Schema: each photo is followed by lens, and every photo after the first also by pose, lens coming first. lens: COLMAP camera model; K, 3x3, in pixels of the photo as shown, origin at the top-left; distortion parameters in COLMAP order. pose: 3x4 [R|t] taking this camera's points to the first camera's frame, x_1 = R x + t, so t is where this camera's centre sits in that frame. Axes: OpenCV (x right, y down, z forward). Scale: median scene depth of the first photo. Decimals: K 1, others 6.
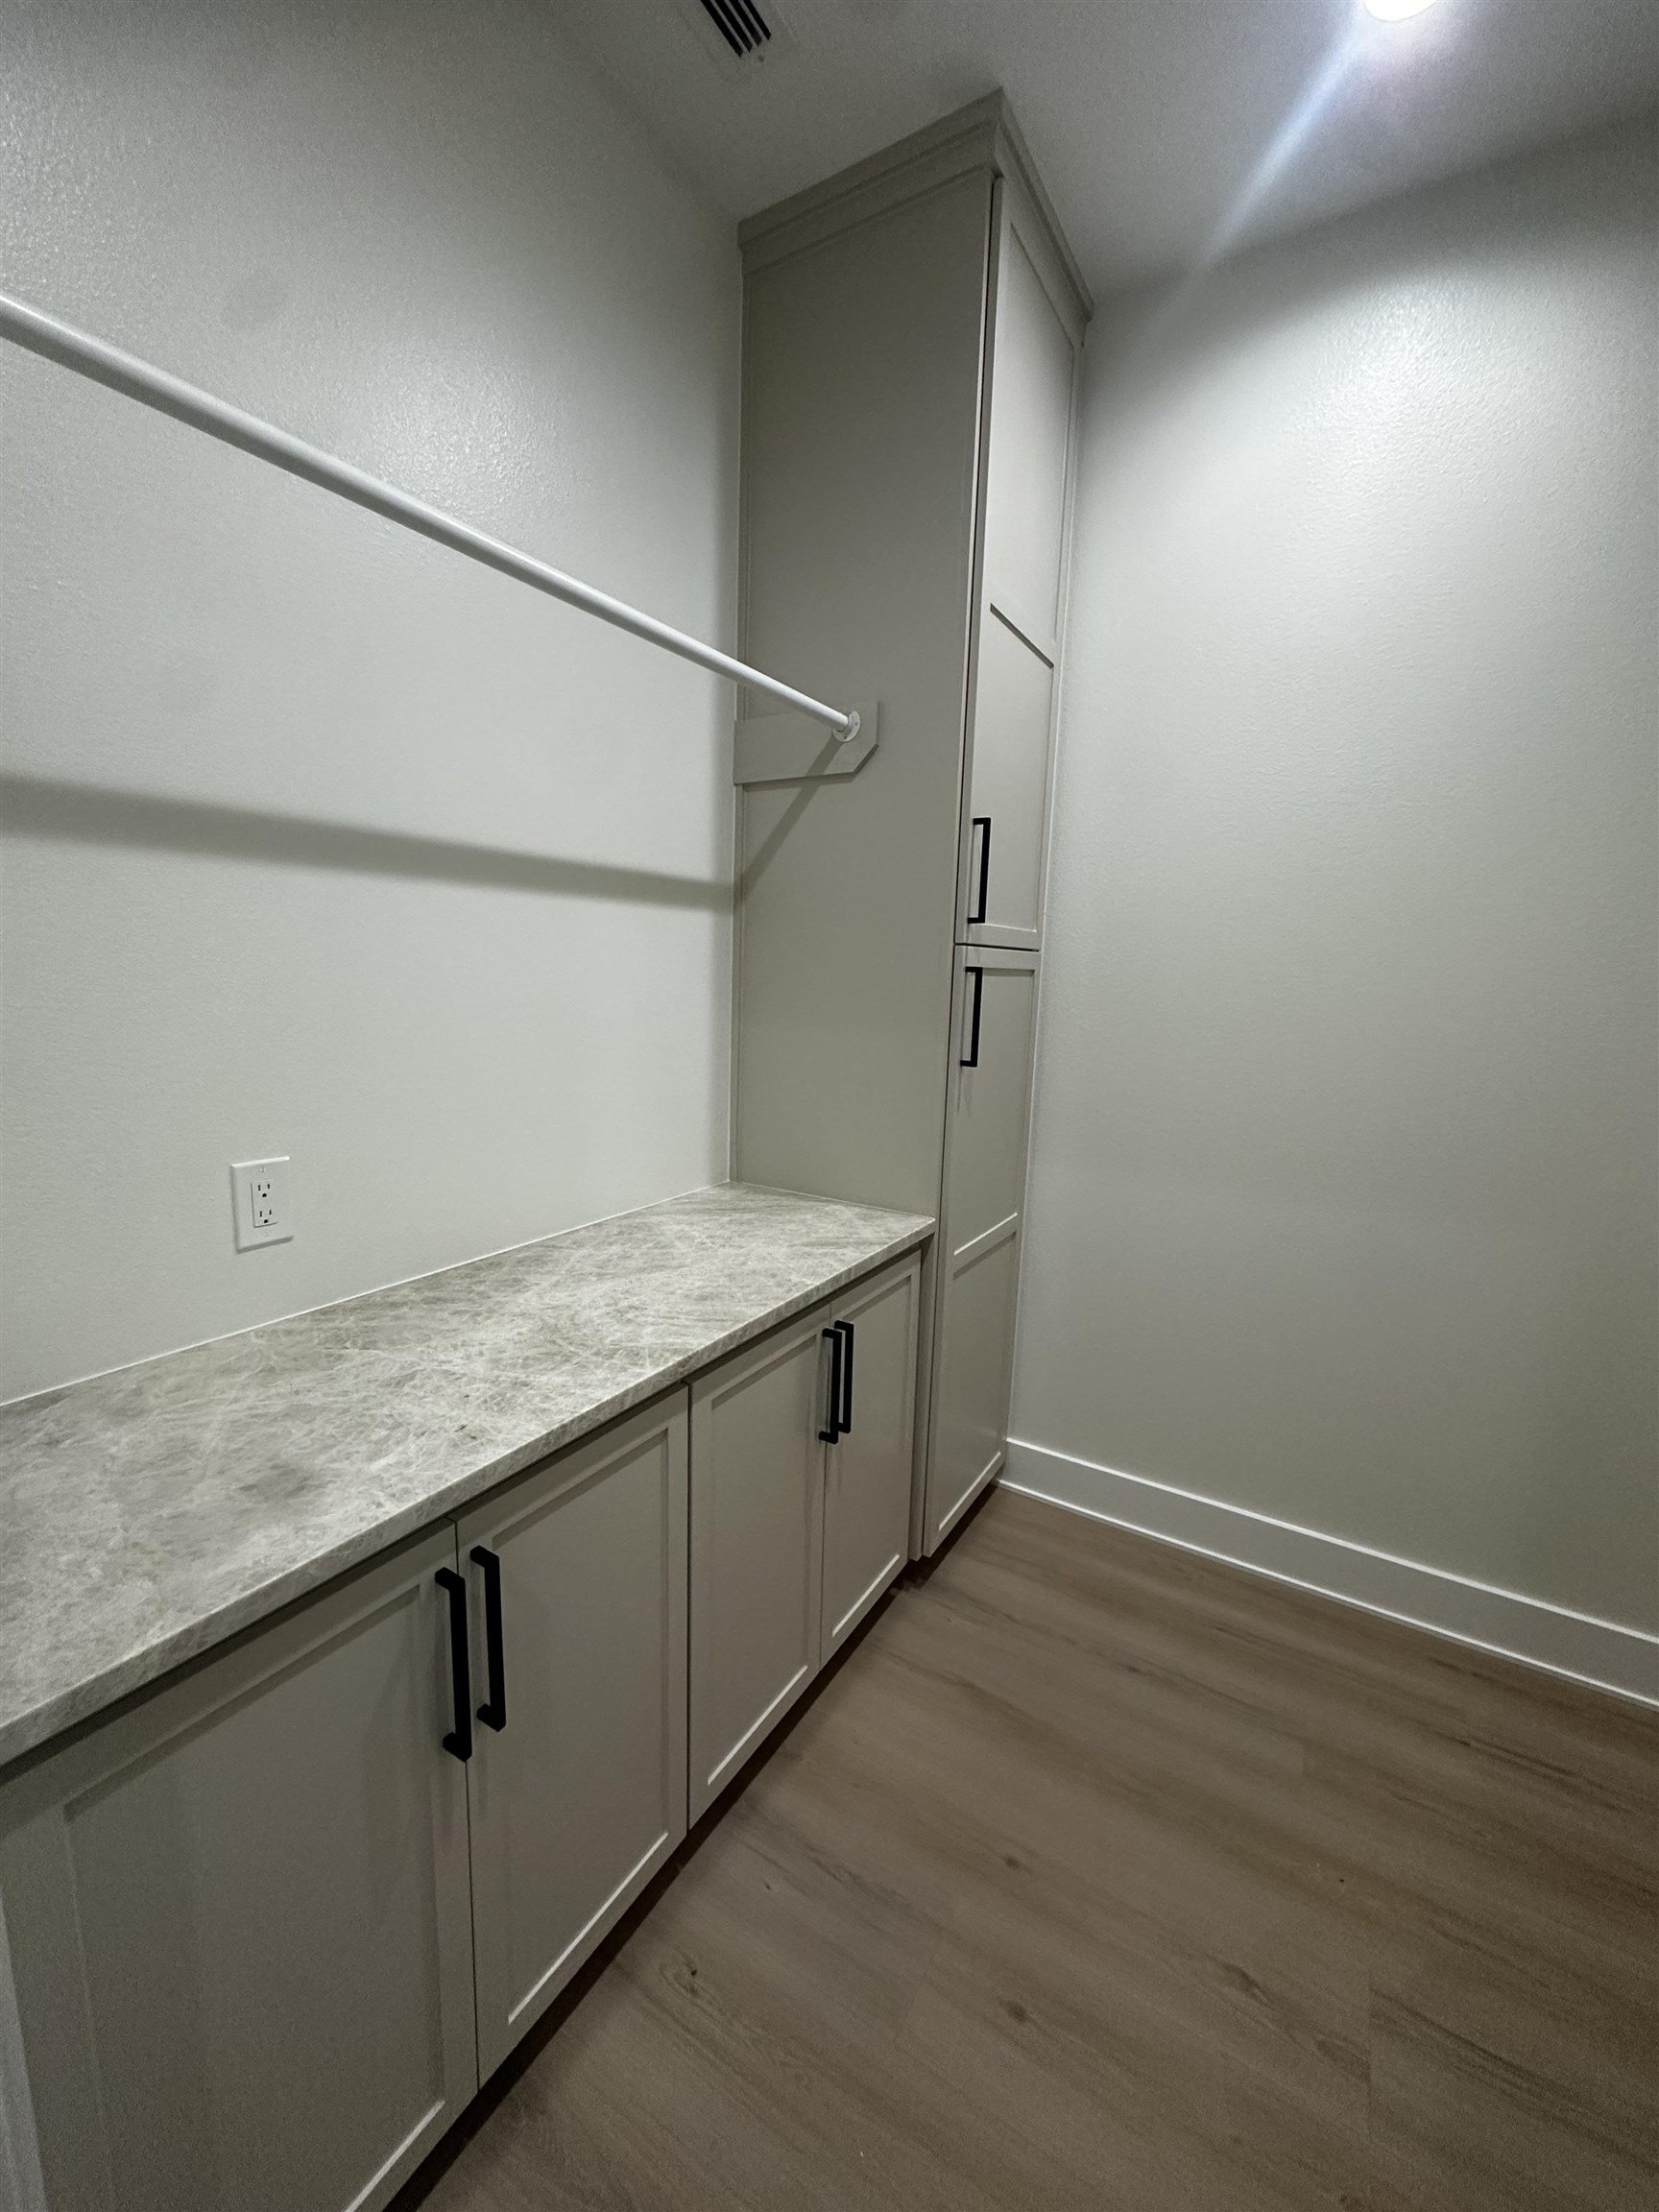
lens RADIAL K [[881.5, 0, 829.5], [0, 881.5, 1106.0], [0, 0, 1]] dist [-0.005608, 0.000540]
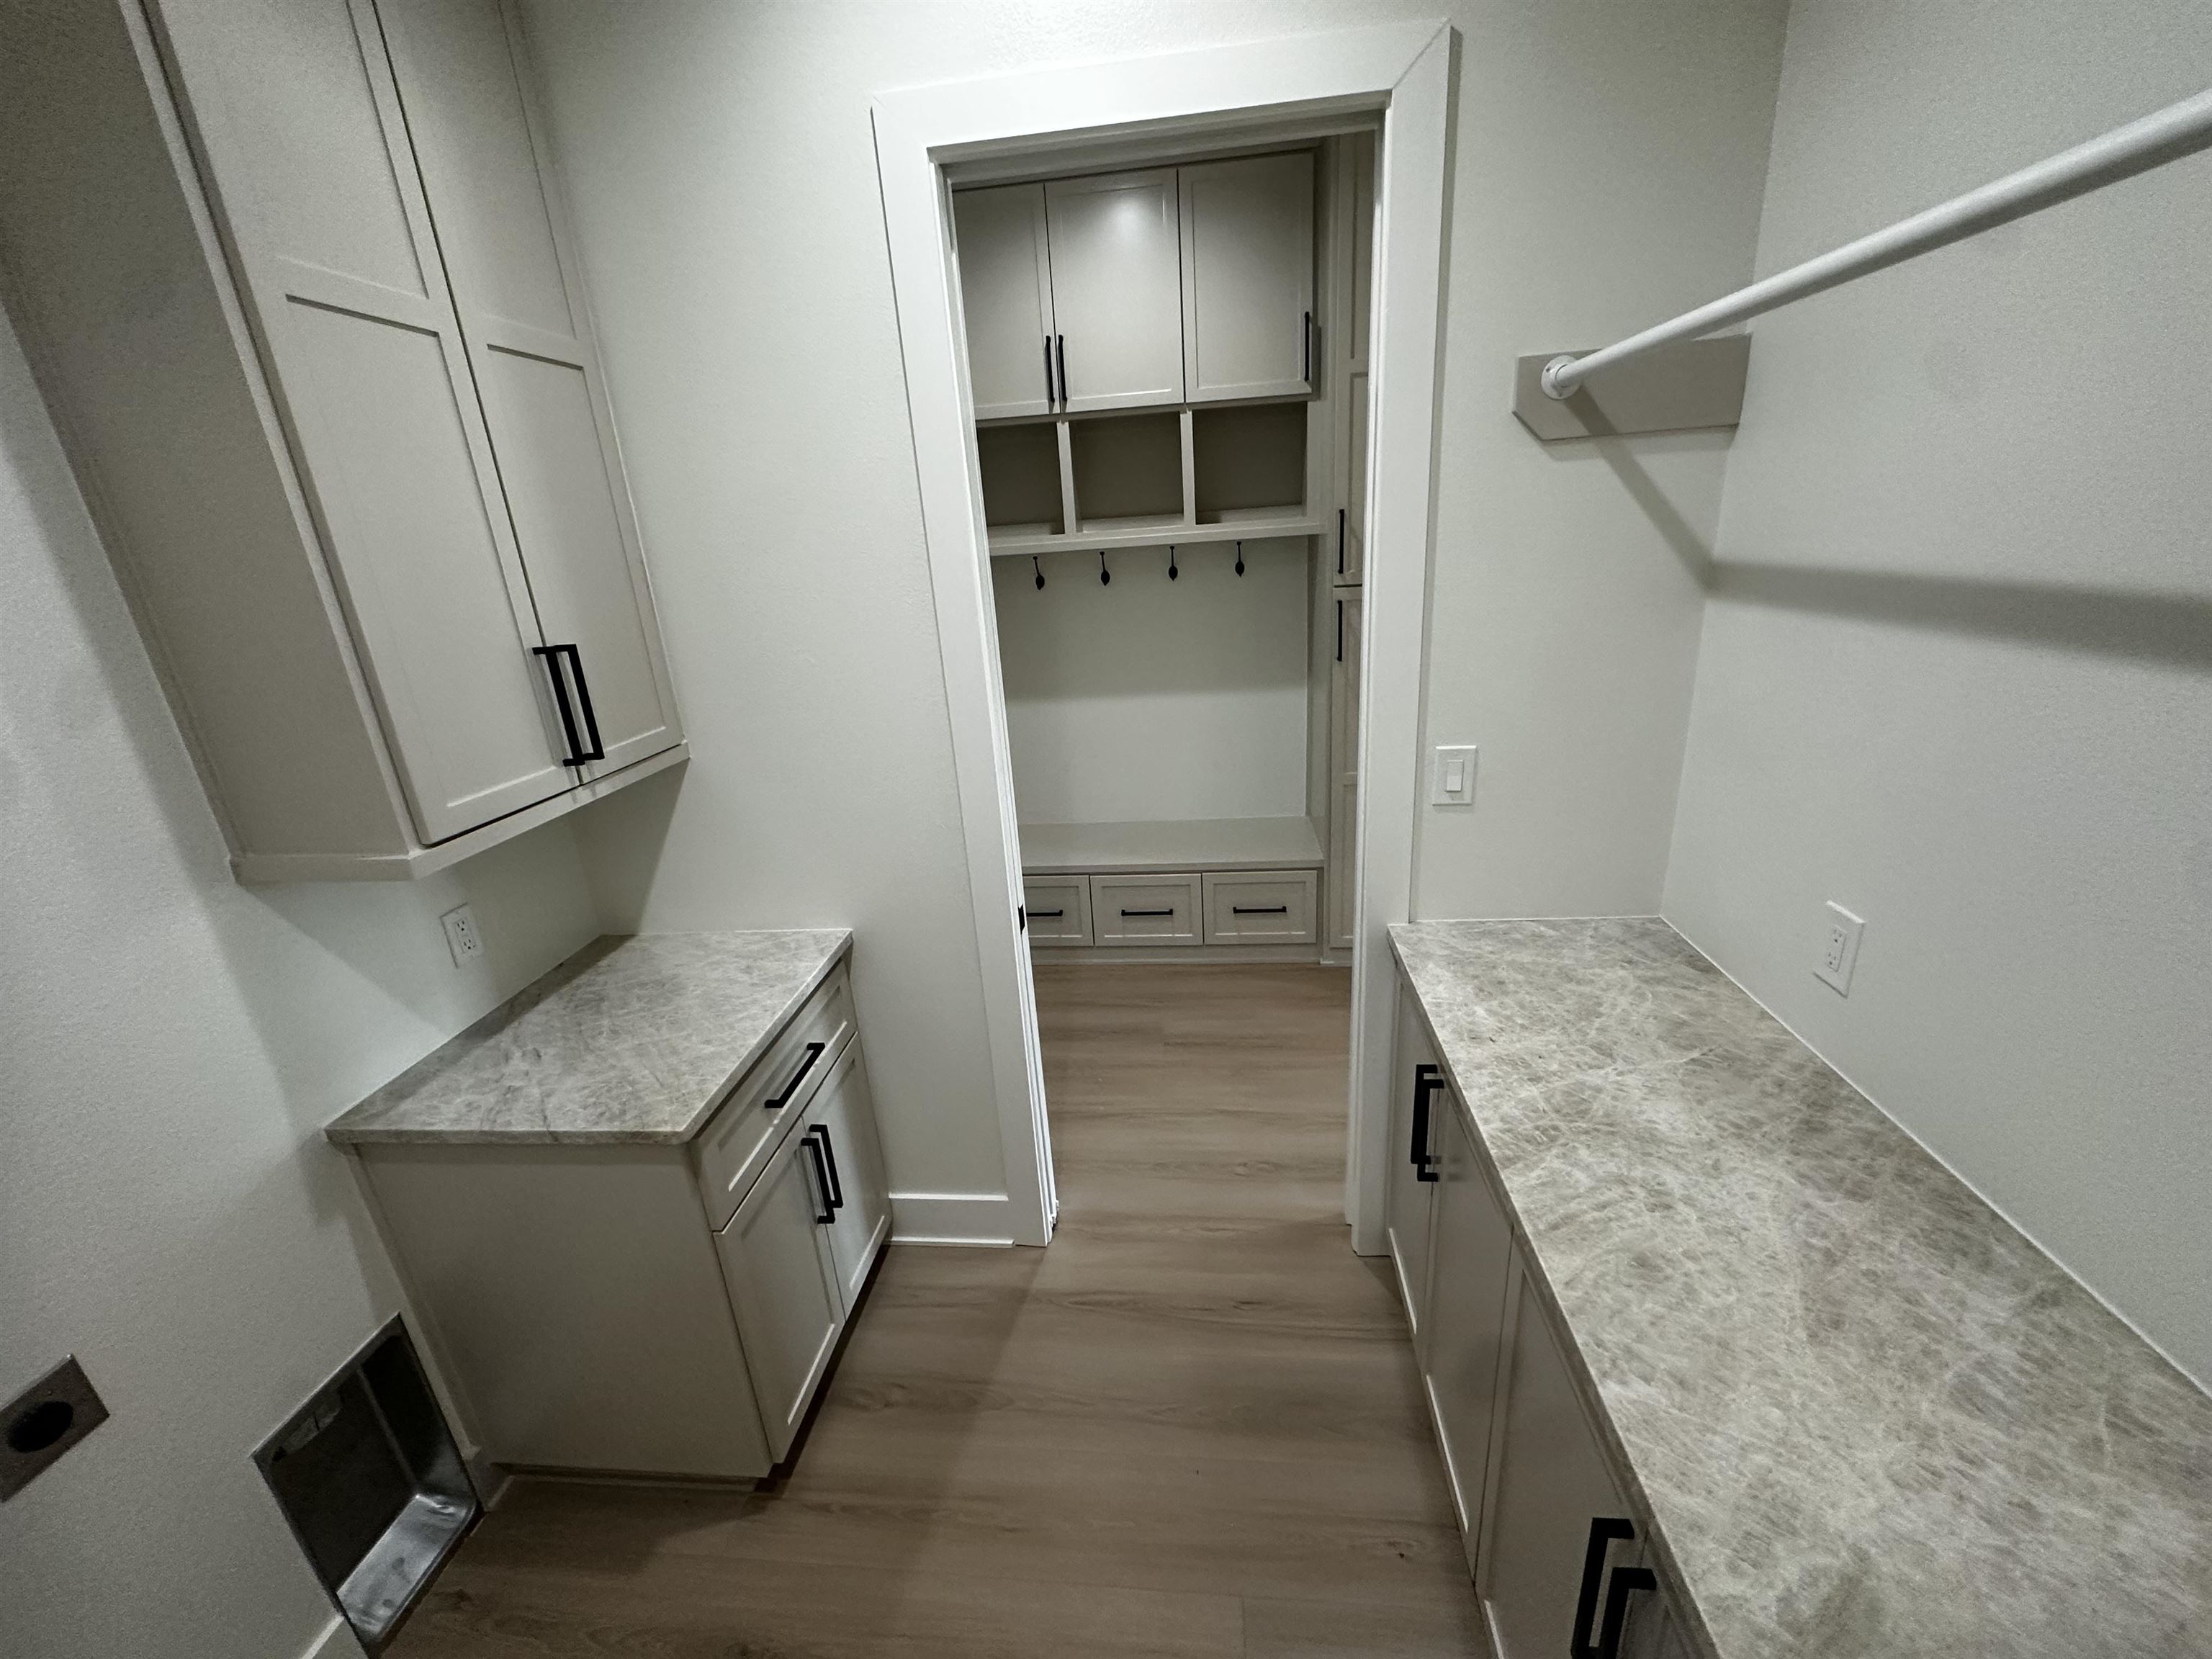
lens RADIAL K [[881.5, 0, 1106.0], [0, 881.5, 829.5], [0, 0, 1]] dist [-0.005608, 0.000540]
pose [[-0.901157, 0.167781, -0.399706, 0.510501], [-0.030626, 0.895115, 0.444782, -0.429849], [0.432409, 0.413060, -0.801501, 1.317868]]
